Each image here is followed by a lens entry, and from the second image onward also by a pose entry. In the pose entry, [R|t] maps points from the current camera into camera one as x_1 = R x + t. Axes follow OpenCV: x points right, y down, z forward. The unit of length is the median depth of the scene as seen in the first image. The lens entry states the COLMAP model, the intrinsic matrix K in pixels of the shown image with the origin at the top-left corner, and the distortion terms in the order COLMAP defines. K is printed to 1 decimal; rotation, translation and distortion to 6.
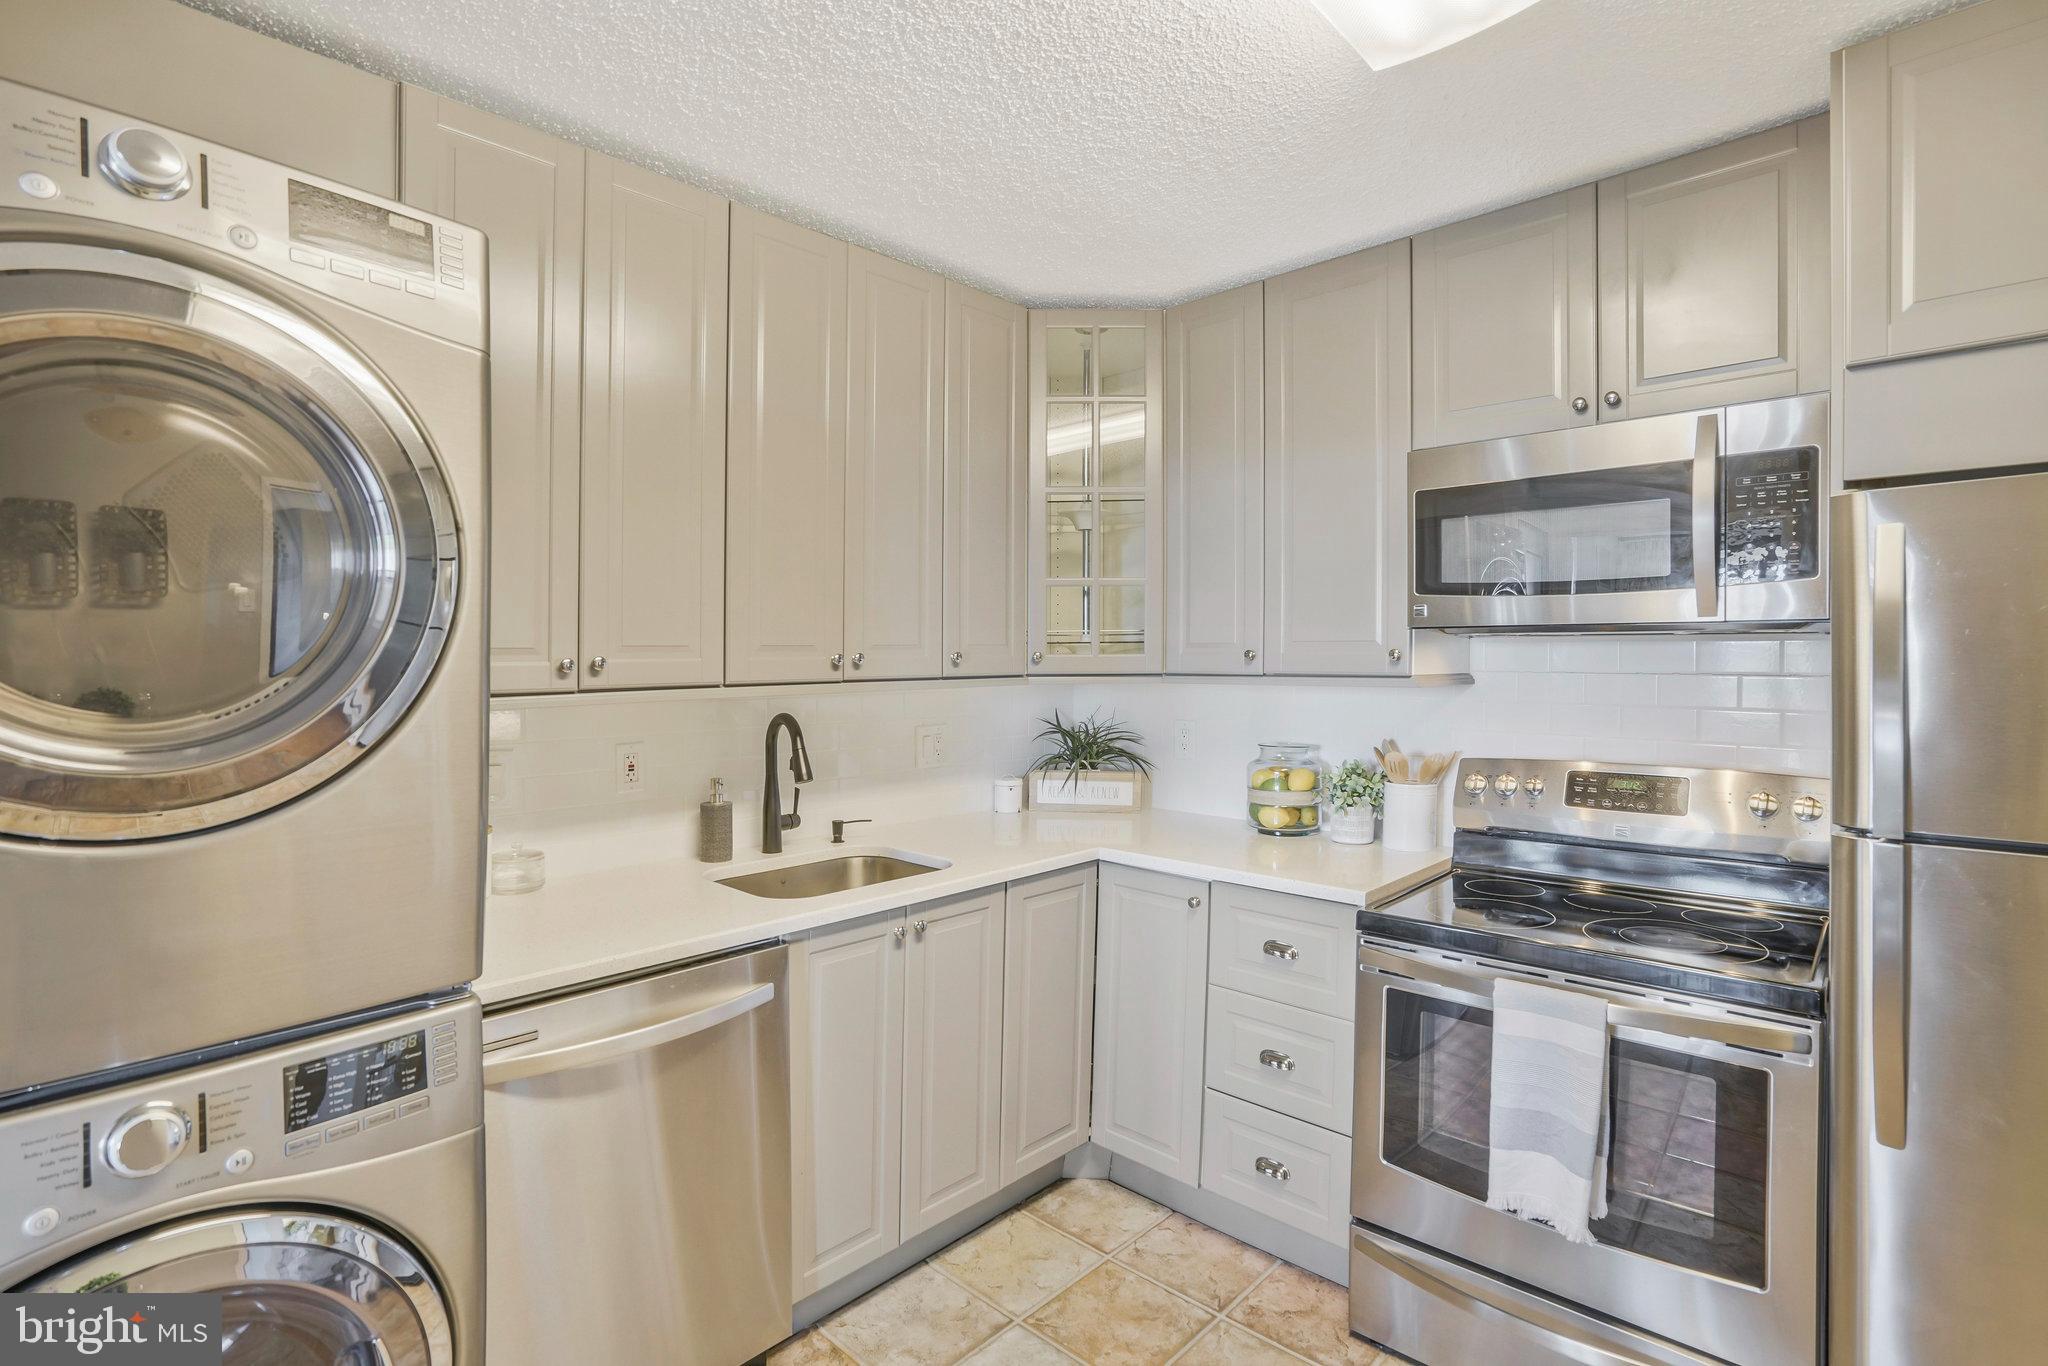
lens RADIAL K [[974.3, 0, 1024.0], [0, 974.3, 683.0], [0, 0, 1]] dist [-0.032706, 0.000163]
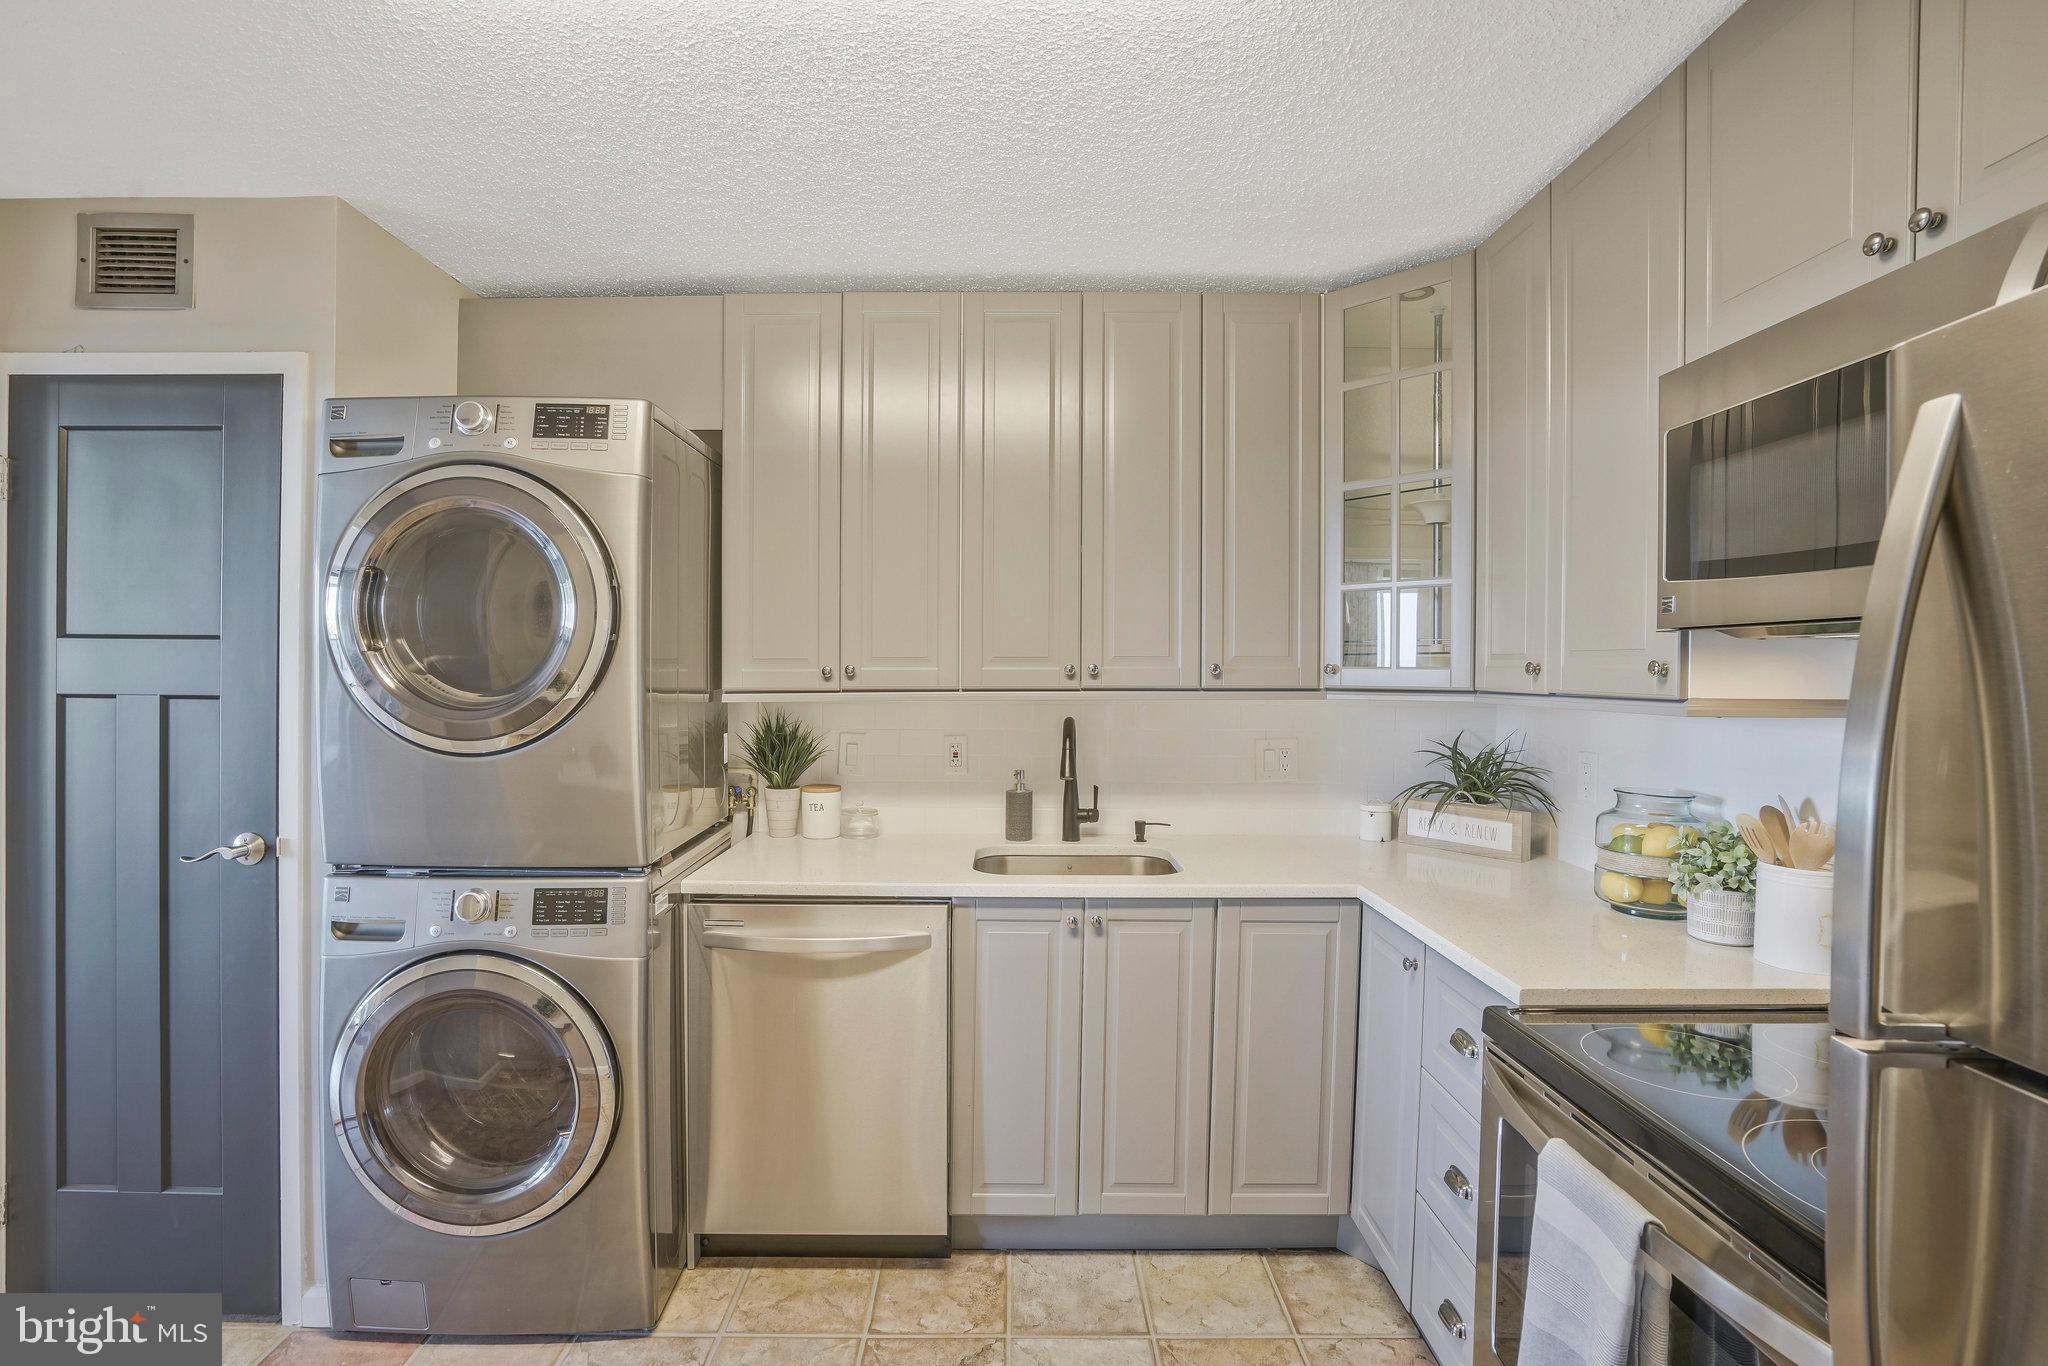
lens RADIAL K [[969.9, 0, 1015.1], [0, 969.9, 672.1], [0, 0, 1]] dist [-0.058513, 0.018057]
pose [[0.680010, 0.008666, -0.733151, 0.539202], [-0.026370, 0.999572, -0.012643, -0.005290], [0.732728, 0.027930, 0.679948, 0.189044]]
